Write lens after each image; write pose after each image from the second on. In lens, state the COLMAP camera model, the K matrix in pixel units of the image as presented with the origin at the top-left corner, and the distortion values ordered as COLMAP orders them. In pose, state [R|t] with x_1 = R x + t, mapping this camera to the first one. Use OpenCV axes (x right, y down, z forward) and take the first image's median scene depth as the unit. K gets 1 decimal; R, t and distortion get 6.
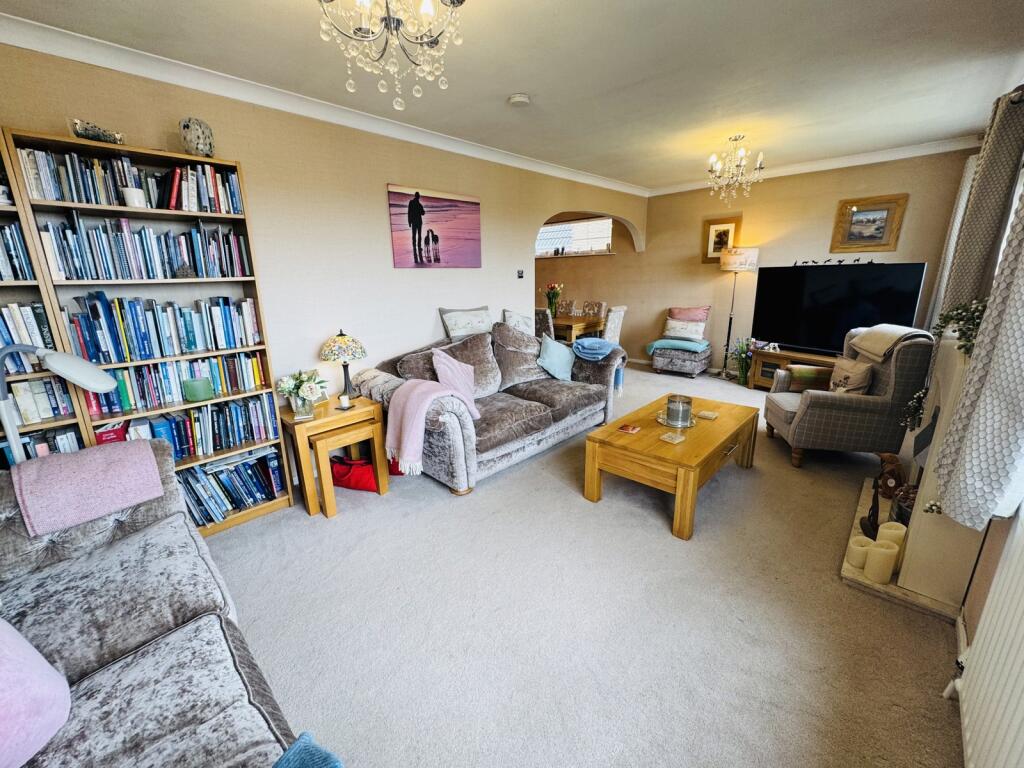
lens RADIAL K [[409.6, 0, 510.6], [0, 409.6, 382.5], [0, 0, 1]] dist [-0.002652, 0.000021]
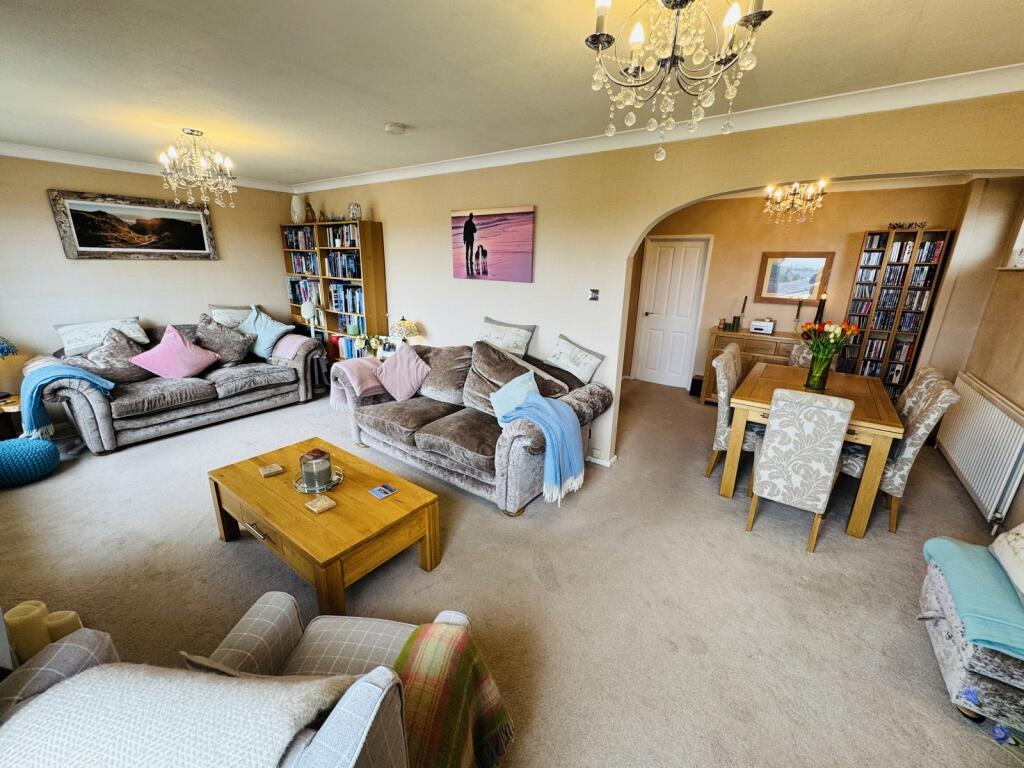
lens RADIAL K [[409.6, 0, 509.1], [0, 409.6, 382.8], [0, 0, 1]] dist [-0.002652, 0.000021]
pose [[0.141802, 0.306915, -0.941114, 1.307224], [-0.273367, 0.925891, 0.260761, -0.462263], [0.951400, 0.220293, 0.215194, 1.252578]]
